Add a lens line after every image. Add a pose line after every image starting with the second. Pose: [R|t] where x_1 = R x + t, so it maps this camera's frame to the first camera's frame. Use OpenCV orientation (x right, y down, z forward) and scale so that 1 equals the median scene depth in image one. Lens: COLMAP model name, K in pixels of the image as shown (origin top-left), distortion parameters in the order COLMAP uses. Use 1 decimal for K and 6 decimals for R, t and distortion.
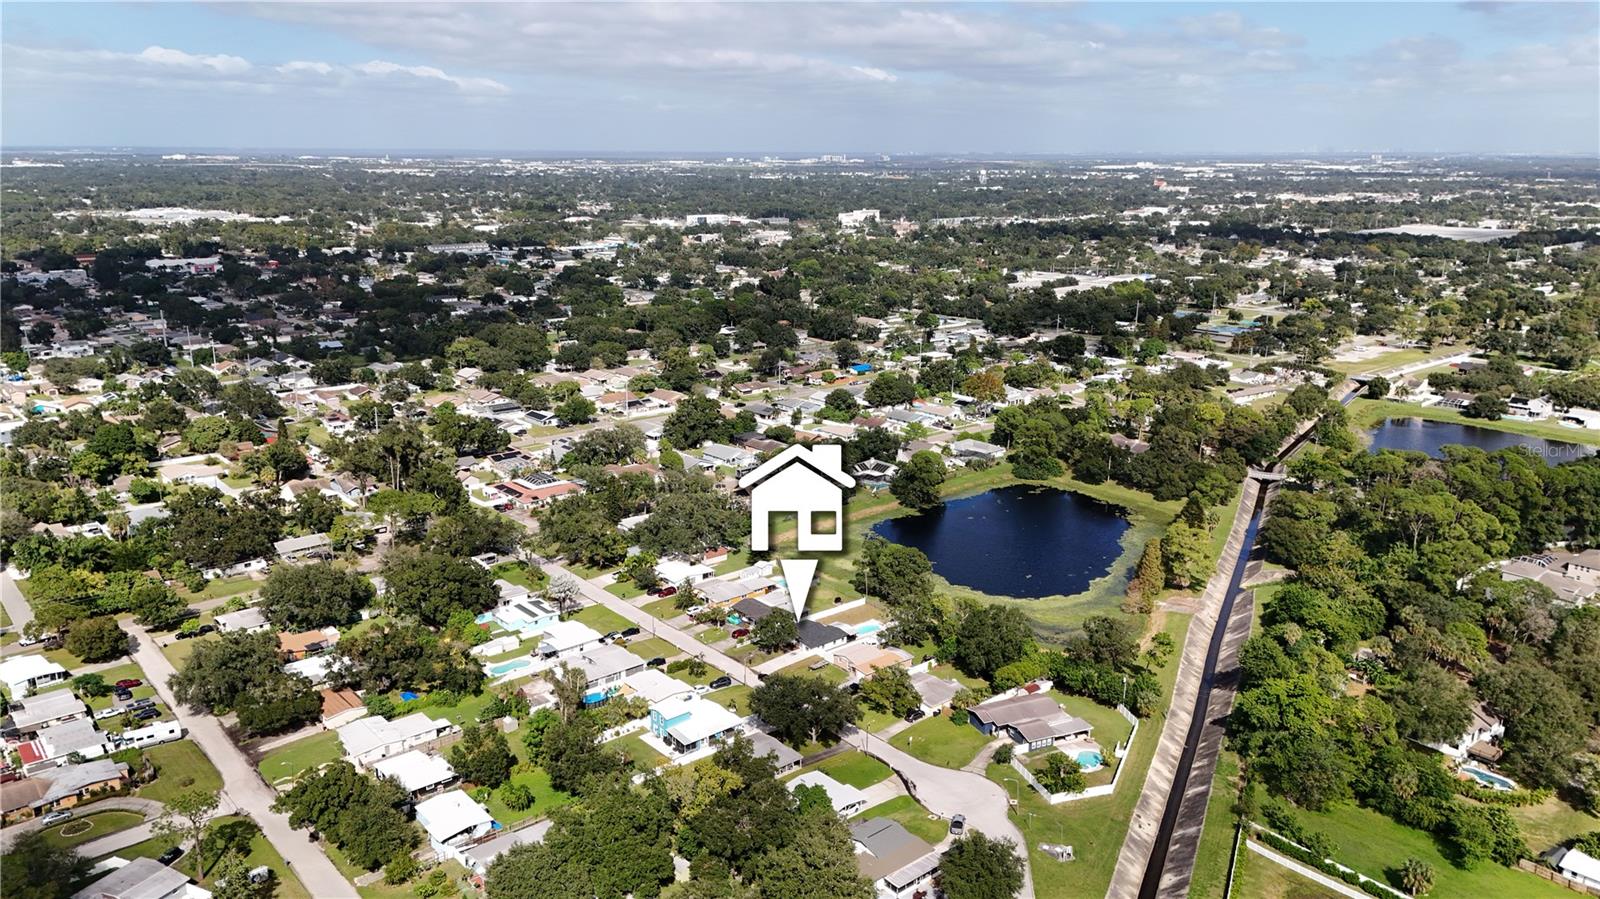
lens RADIAL K [[1190.9, 0, 800.0], [0, 1190.9, 449.5], [0, 0, 1]] dist [0.058511, -0.000475]
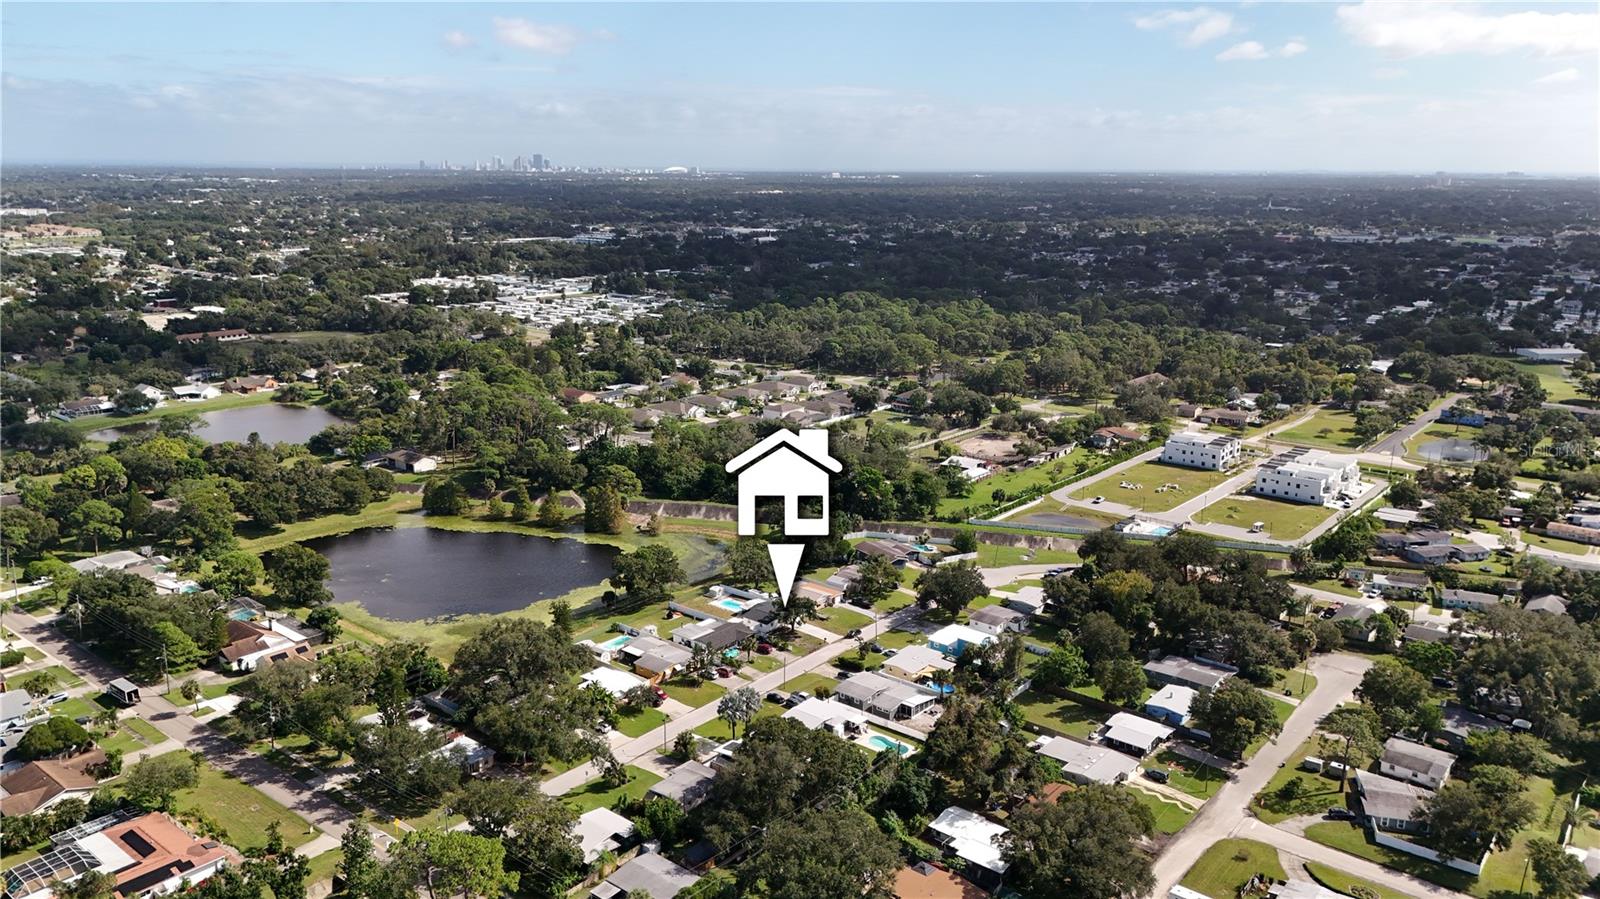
lens RADIAL K [[1190.9, 0, 800.0], [0, 1190.9, 449.5], [0, 0, 1]] dist [0.058511, -0.000475]
pose [[-0.173808, -0.240050, 0.955074, -0.930224], [0.241493, 0.929833, 0.277654, -0.258259], [-0.954710, 0.278902, -0.103642, 0.994543]]
